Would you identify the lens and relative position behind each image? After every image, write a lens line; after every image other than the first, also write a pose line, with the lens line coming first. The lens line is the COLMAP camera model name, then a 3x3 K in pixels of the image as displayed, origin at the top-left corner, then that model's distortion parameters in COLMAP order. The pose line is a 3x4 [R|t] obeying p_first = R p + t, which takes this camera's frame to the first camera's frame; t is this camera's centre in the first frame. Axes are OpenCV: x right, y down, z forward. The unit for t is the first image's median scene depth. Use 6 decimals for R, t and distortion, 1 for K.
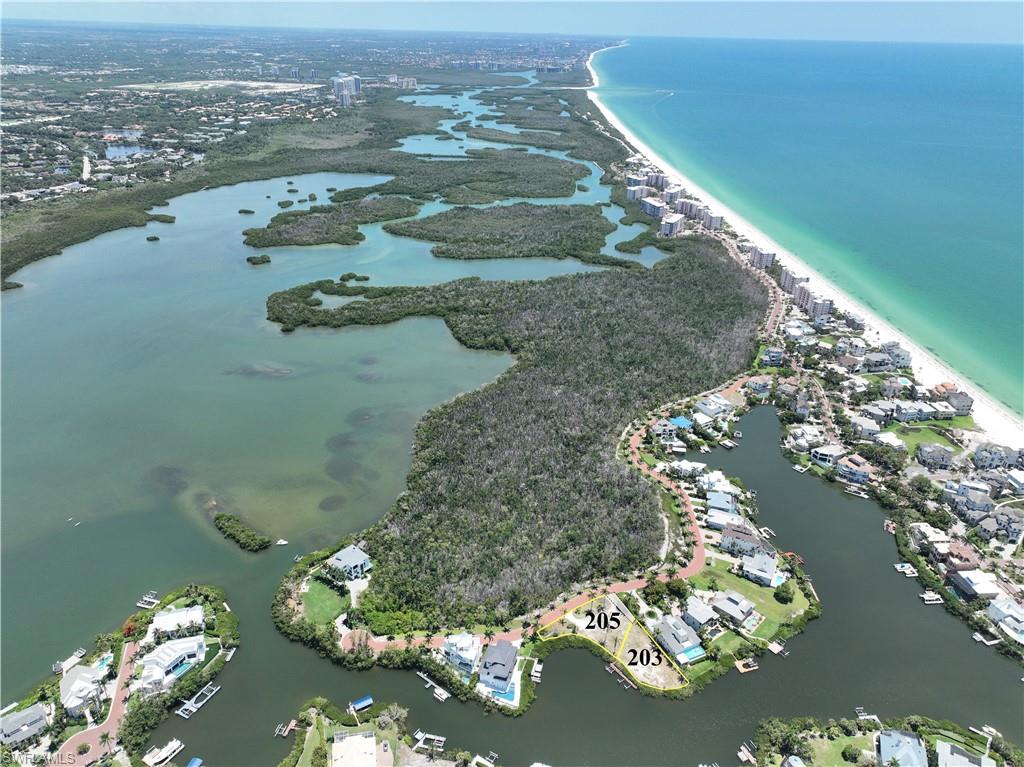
lens RADIAL K [[718.4, 0, 512.0], [0, 718.4, 383.5], [0, 0, 1]] dist [0.001041, 0.013166]
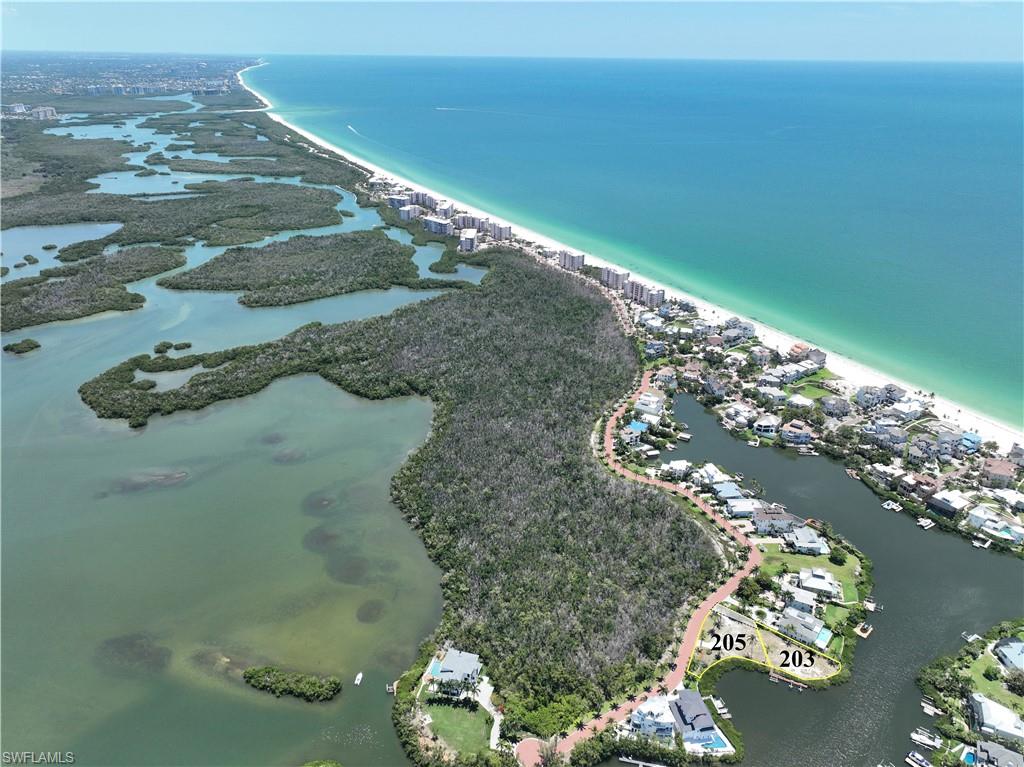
lens RADIAL K [[718.4, 0, 512.0], [0, 718.4, 383.5], [0, 0, 1]] dist [0.001041, 0.013166]
pose [[0.896188, -0.198396, 0.396845, -0.259012], [0.206320, 0.978212, 0.023113, -0.054331], [-0.392784, 0.061164, 0.917595, 0.097182]]
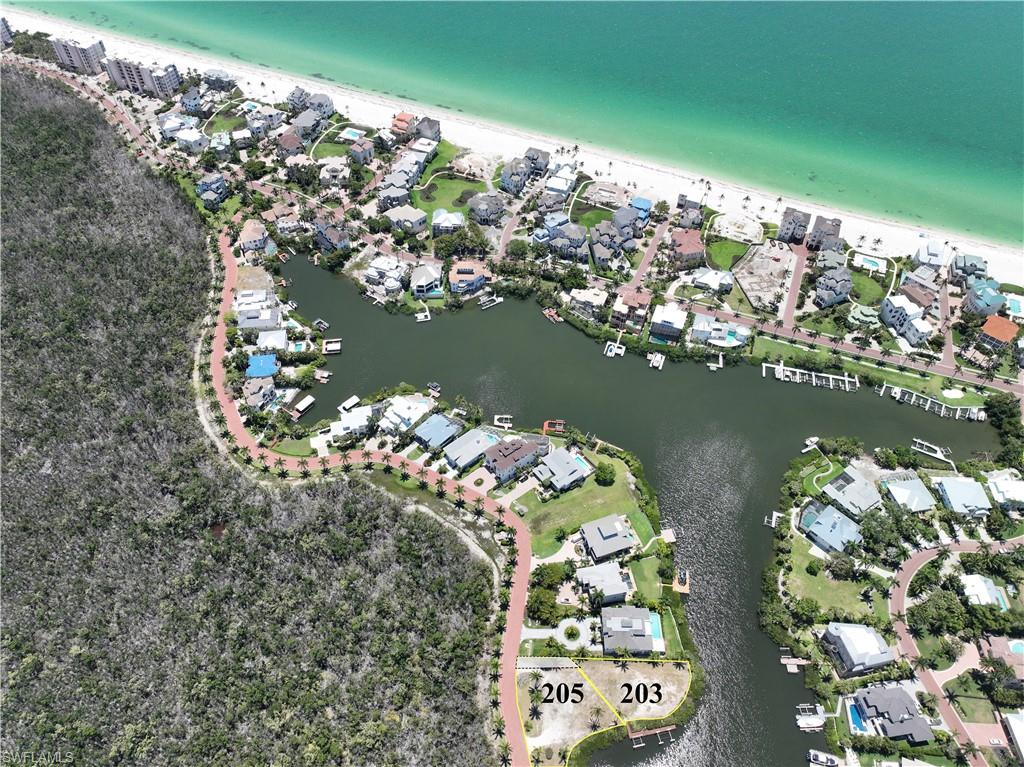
lens RADIAL K [[718.4, 0, 512.0], [0, 718.4, 383.5], [0, 0, 1]] dist [0.001041, 0.013166]
pose [[0.432504, -0.685814, 0.585320, -0.050788], [0.394293, 0.727678, 0.561264, -0.172030], [-0.810847, -0.011961, 0.585136, 0.341422]]
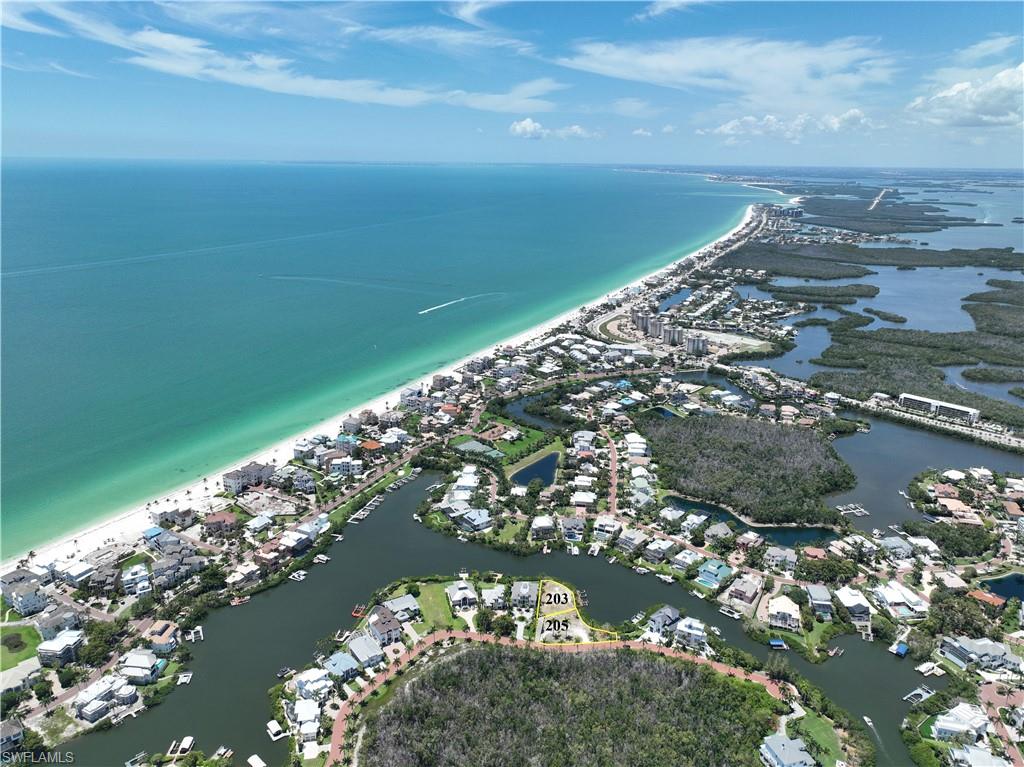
lens RADIAL K [[718.4, 0, 512.0], [0, 718.4, 383.5], [0, 0, 1]] dist [0.001041, 0.013166]
pose [[-0.855348, -0.184135, 0.484225, -0.162351], [0.205677, 0.737176, 0.643637, -0.403100], [-0.475475, 0.650127, -0.592670, 0.806088]]
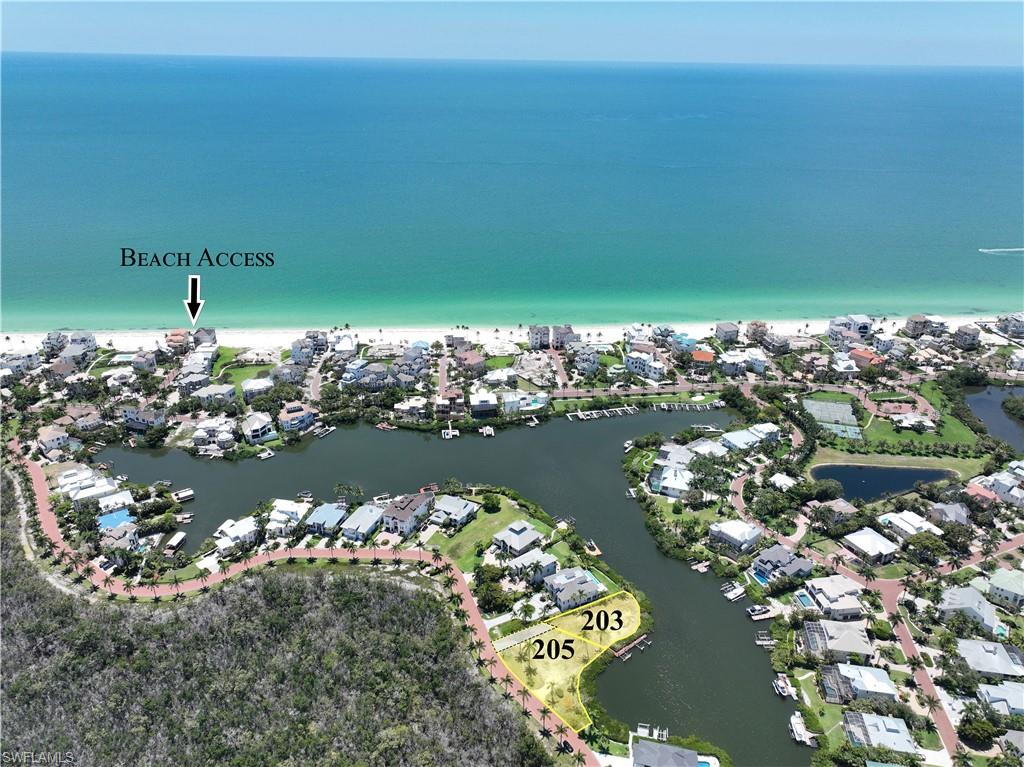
lens RADIAL K [[718.4, 0, 512.0], [0, 718.4, 383.5], [0, 0, 1]] dist [0.001041, 0.013166]
pose [[-0.036799, -0.436440, 0.898980, -0.227766], [0.433368, 0.803629, 0.407888, -0.117202], [-0.900465, 0.404599, 0.159567, 0.435917]]
